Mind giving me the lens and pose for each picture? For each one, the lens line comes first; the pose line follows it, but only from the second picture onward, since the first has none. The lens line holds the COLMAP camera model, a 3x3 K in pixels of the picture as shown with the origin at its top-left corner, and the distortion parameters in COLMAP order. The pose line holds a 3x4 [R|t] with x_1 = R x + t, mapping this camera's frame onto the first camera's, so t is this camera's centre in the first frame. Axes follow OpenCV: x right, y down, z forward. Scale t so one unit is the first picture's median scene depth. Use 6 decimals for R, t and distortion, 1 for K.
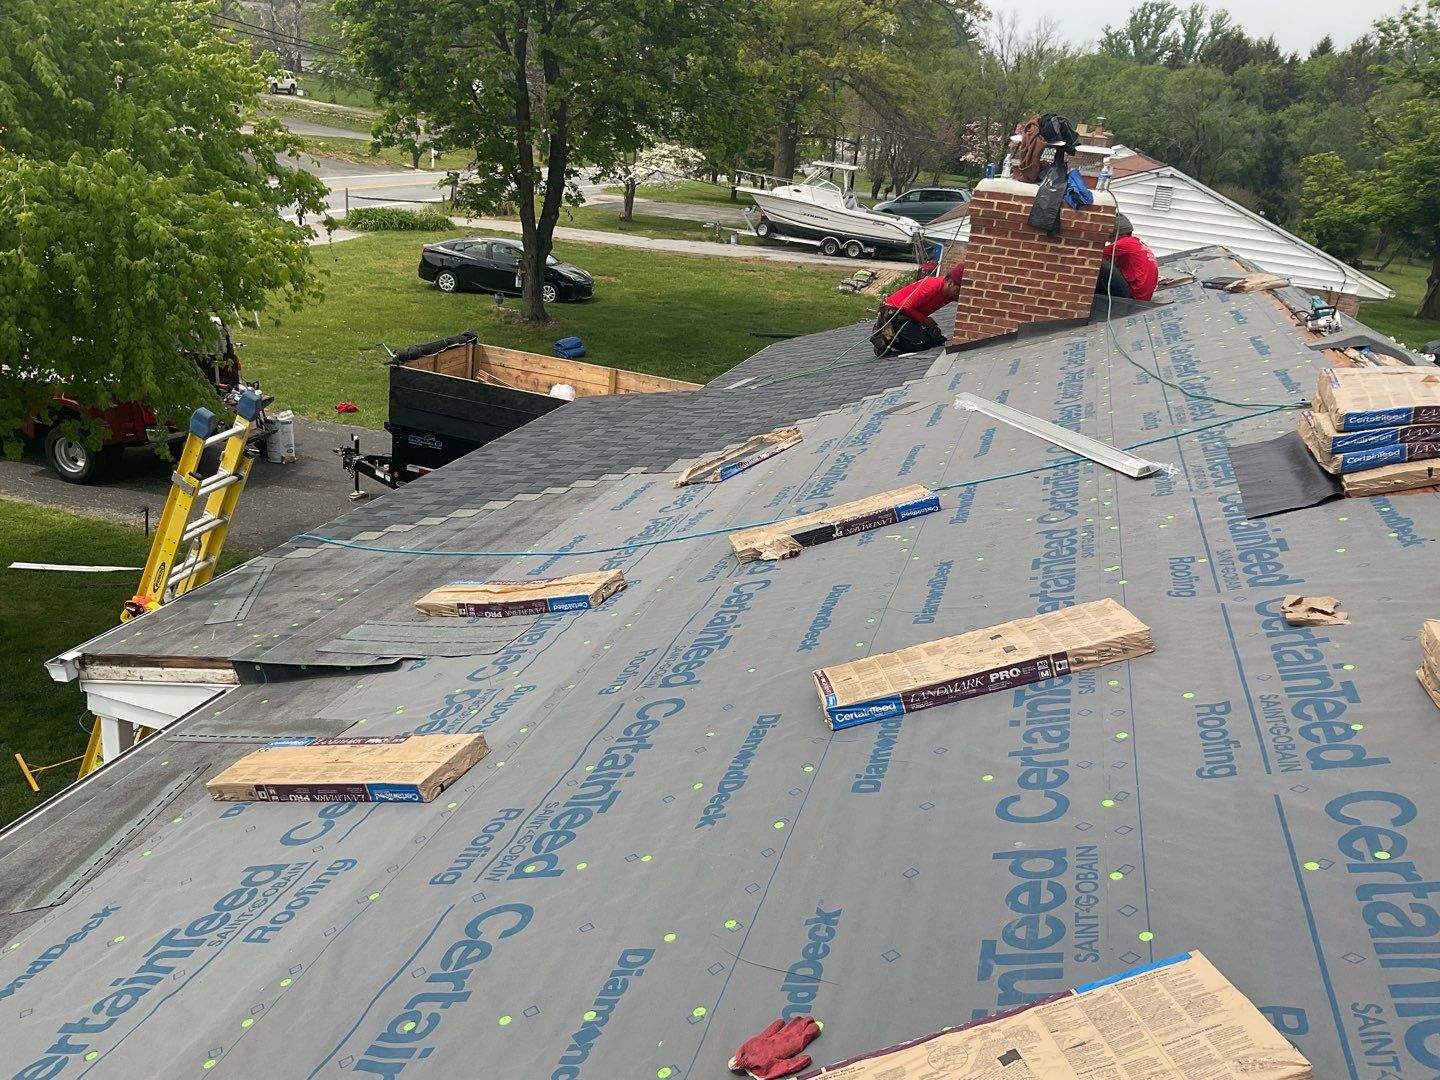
lens RADIAL K [[1187.8, 0, 710.7], [0, 1187.8, 532.8], [0, 0, 1]] dist [0.093213, -0.187075]
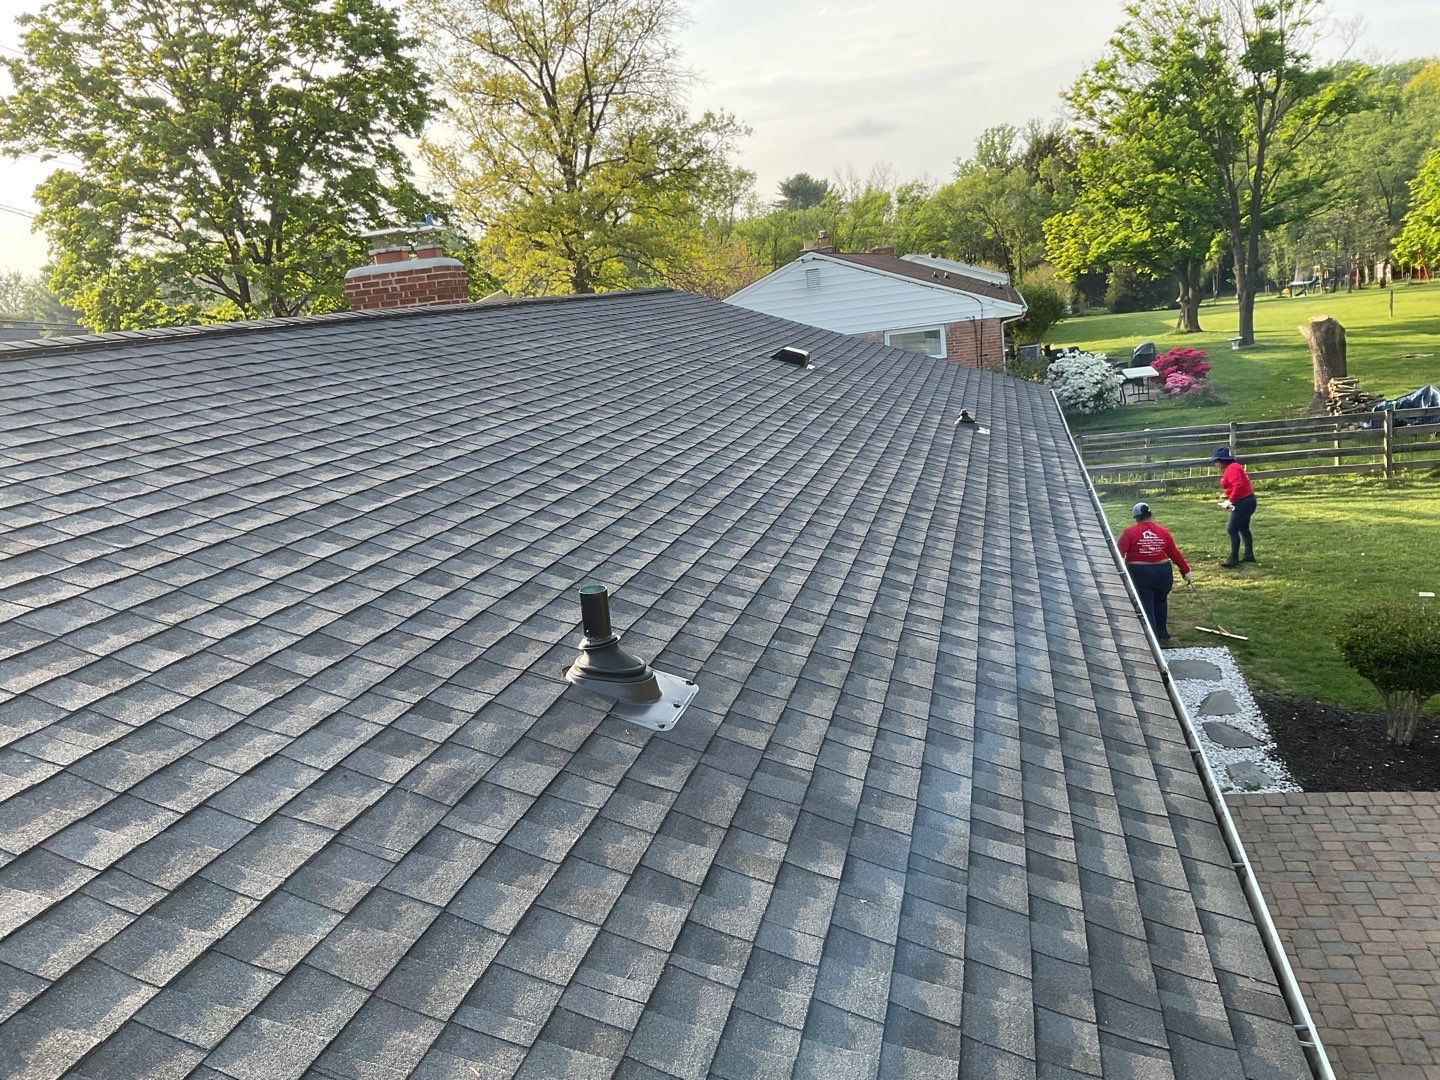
lens RADIAL K [[1187.8, 0, 715.8], [0, 1187.8, 542.5], [0, 0, 1]] dist [0.093213, -0.187075]
pose [[0.972313, -0.233174, 0.015369, 0.351926], [0.232891, 0.961529, -0.145683, 0.180862], [0.019192, 0.145228, 0.989212, -0.154929]]
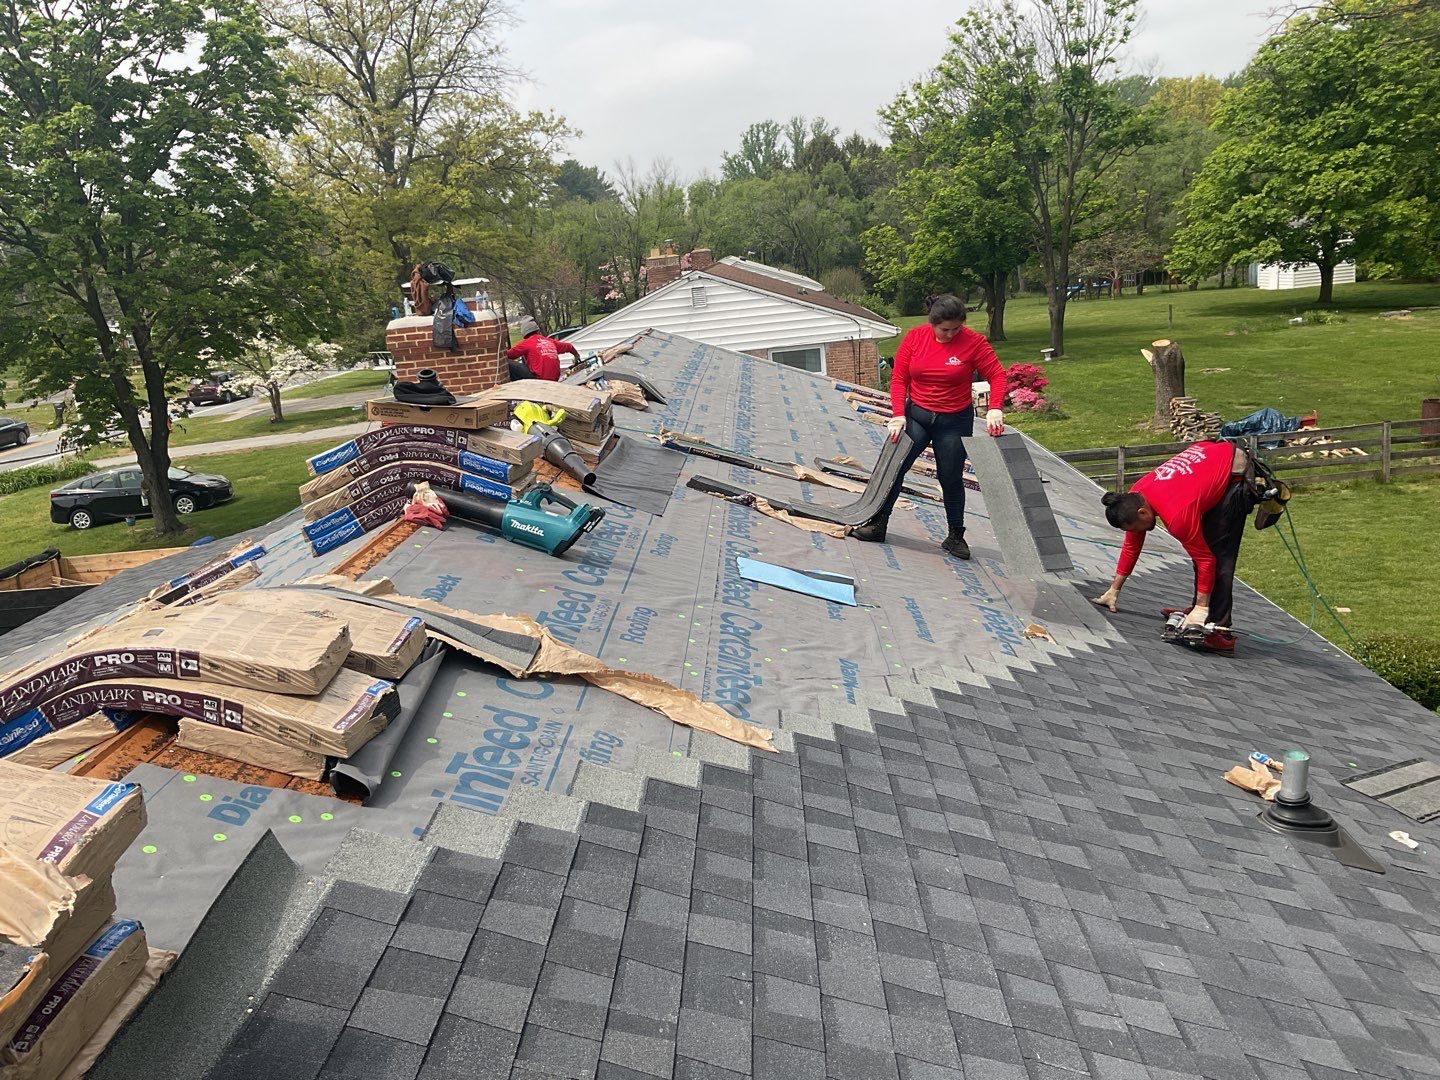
lens RADIAL K [[1187.8, 0, 710.4], [0, 1187.8, 547.8], [0, 0, 1]] dist [0.093213, -0.187075]
pose [[0.946188, -0.256174, 0.197743, 0.158158], [0.276164, 0.957715, -0.080723, 0.089199], [-0.168703, 0.130988, 0.976924, -0.180198]]
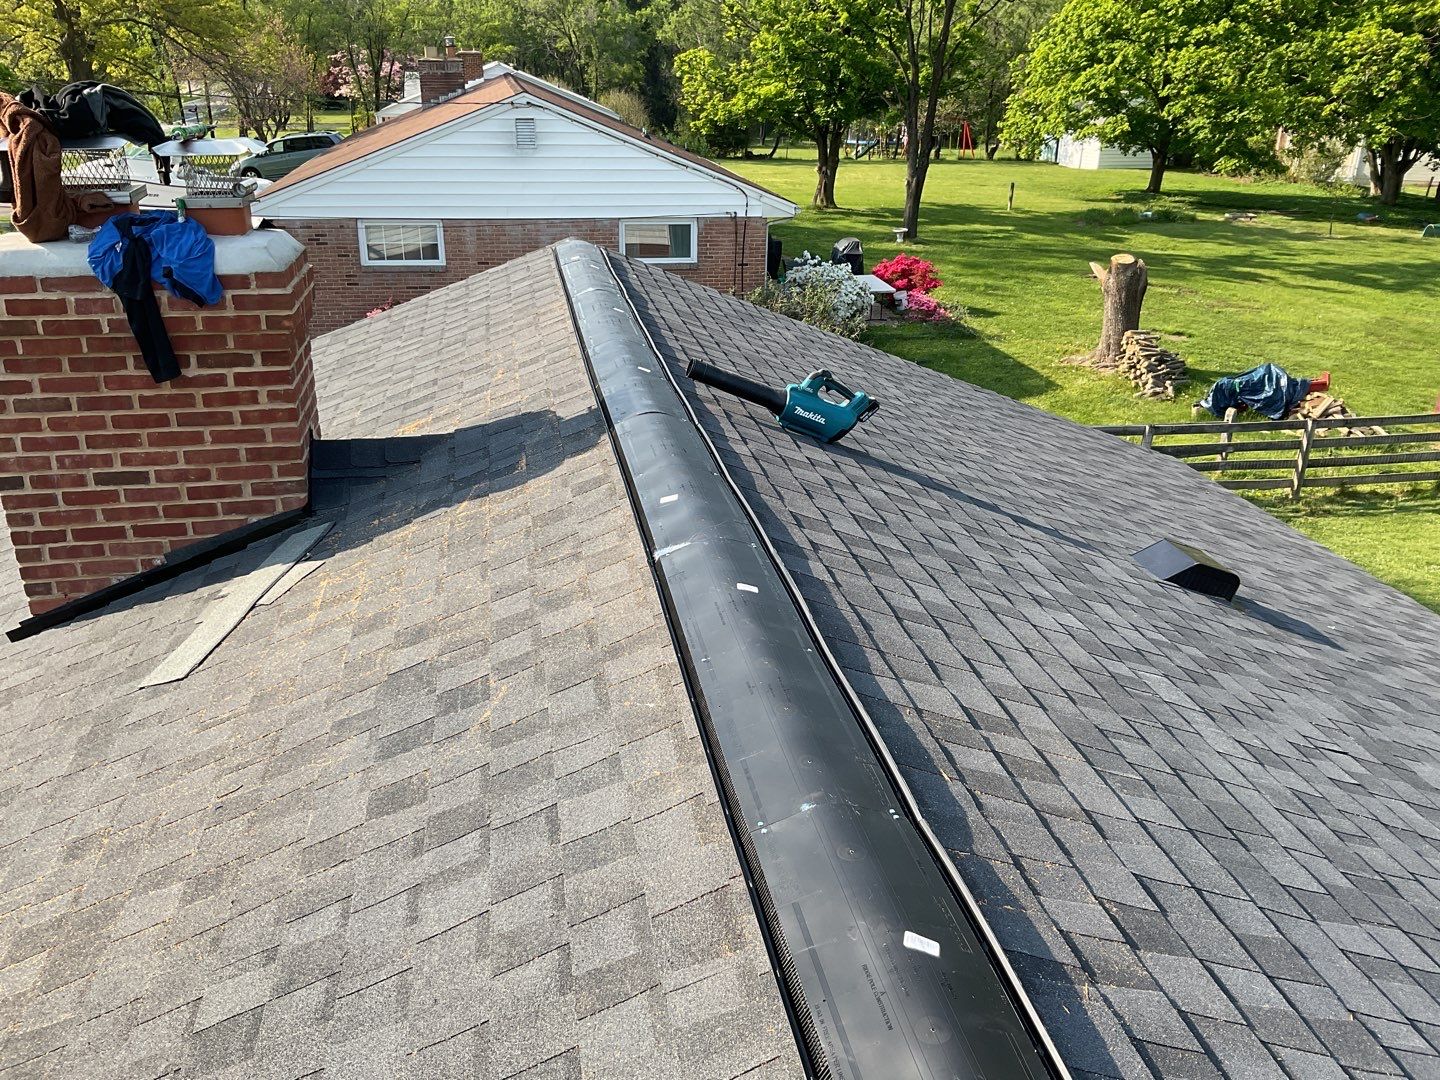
lens RADIAL K [[1187.8, 0, 701.1], [0, 1187.8, 534.5], [0, 0, 1]] dist [0.093213, -0.187075]
pose [[0.892322, -0.253827, 0.373274, 0.187246], [0.231818, 0.967232, 0.103552, -0.123224], [-0.387327, -0.005870, 0.921924, 0.348293]]
